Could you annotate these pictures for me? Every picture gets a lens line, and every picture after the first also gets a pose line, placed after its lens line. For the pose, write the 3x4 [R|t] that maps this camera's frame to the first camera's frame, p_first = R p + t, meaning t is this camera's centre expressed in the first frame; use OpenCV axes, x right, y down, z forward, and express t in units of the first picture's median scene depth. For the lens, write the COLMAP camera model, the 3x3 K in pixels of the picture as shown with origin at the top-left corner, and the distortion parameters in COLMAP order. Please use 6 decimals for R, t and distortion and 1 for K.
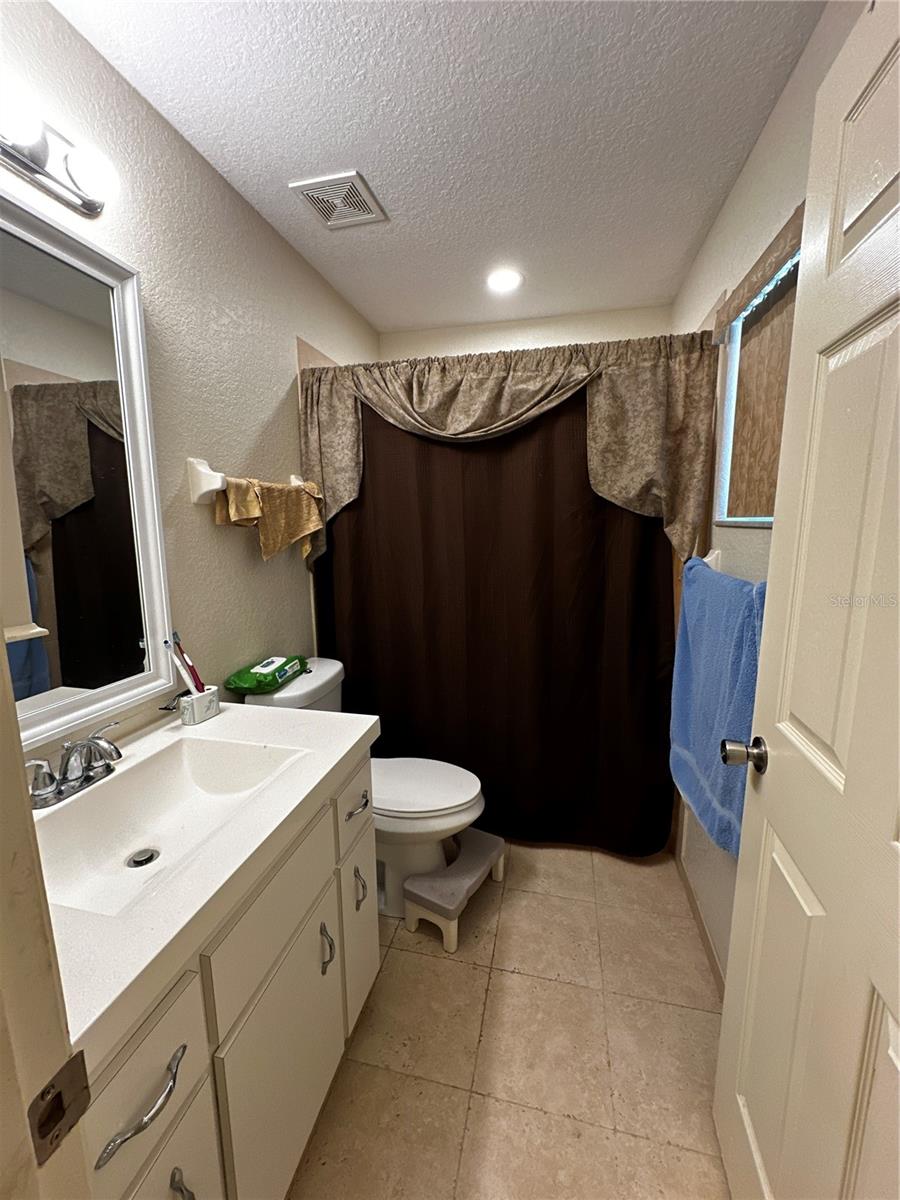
lens RADIAL K [[476.3, 0, 447.9], [0, 476.3, 601.5], [0, 0, 1]] dist [-0.000197, -0.000069]
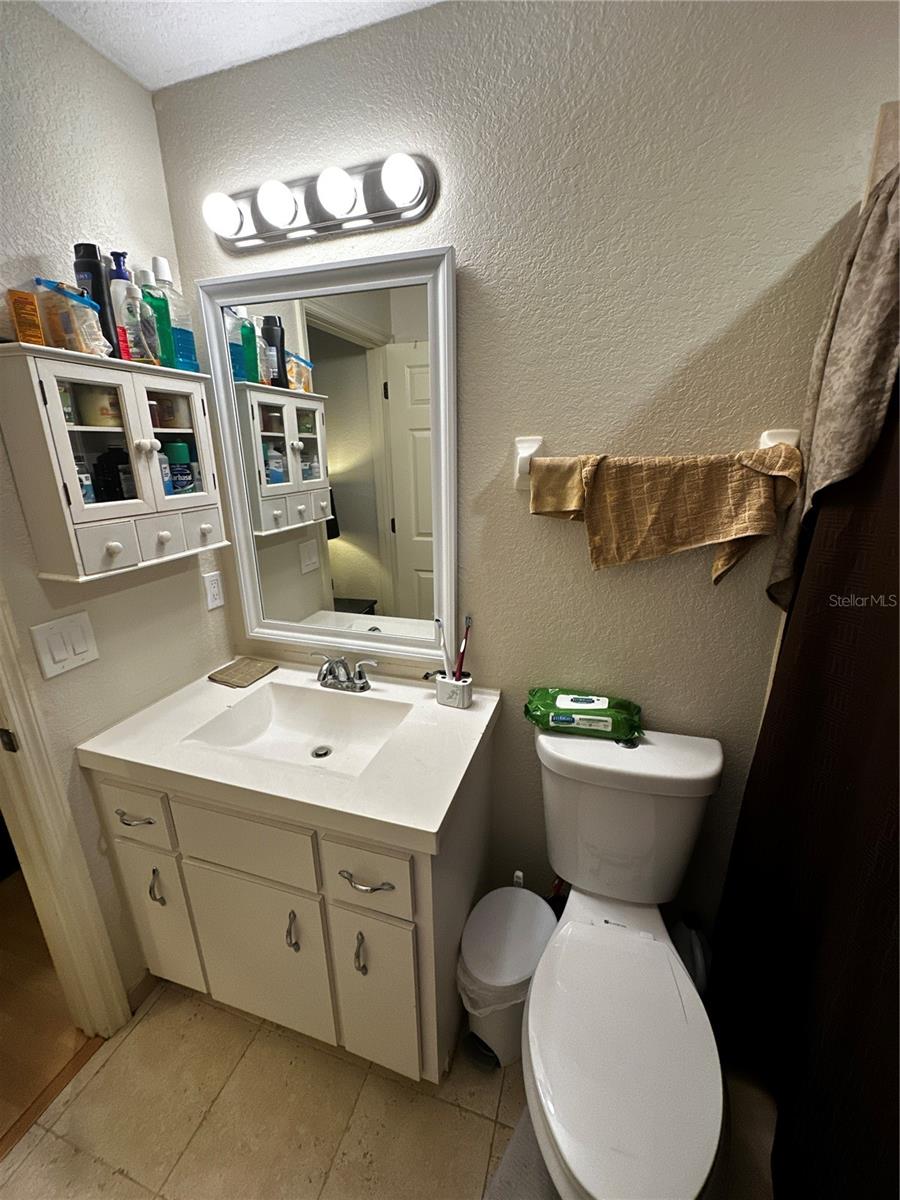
lens RADIAL K [[476.3, 0, 448.8], [0, 476.3, 595.3], [0, 0, 1]] dist [-0.000197, -0.000069]
pose [[-0.079612, 0.296834, -0.951605, 0.317156], [-0.147816, 0.940565, 0.305757, -0.230028], [0.985806, 0.165004, -0.031003, 0.790306]]
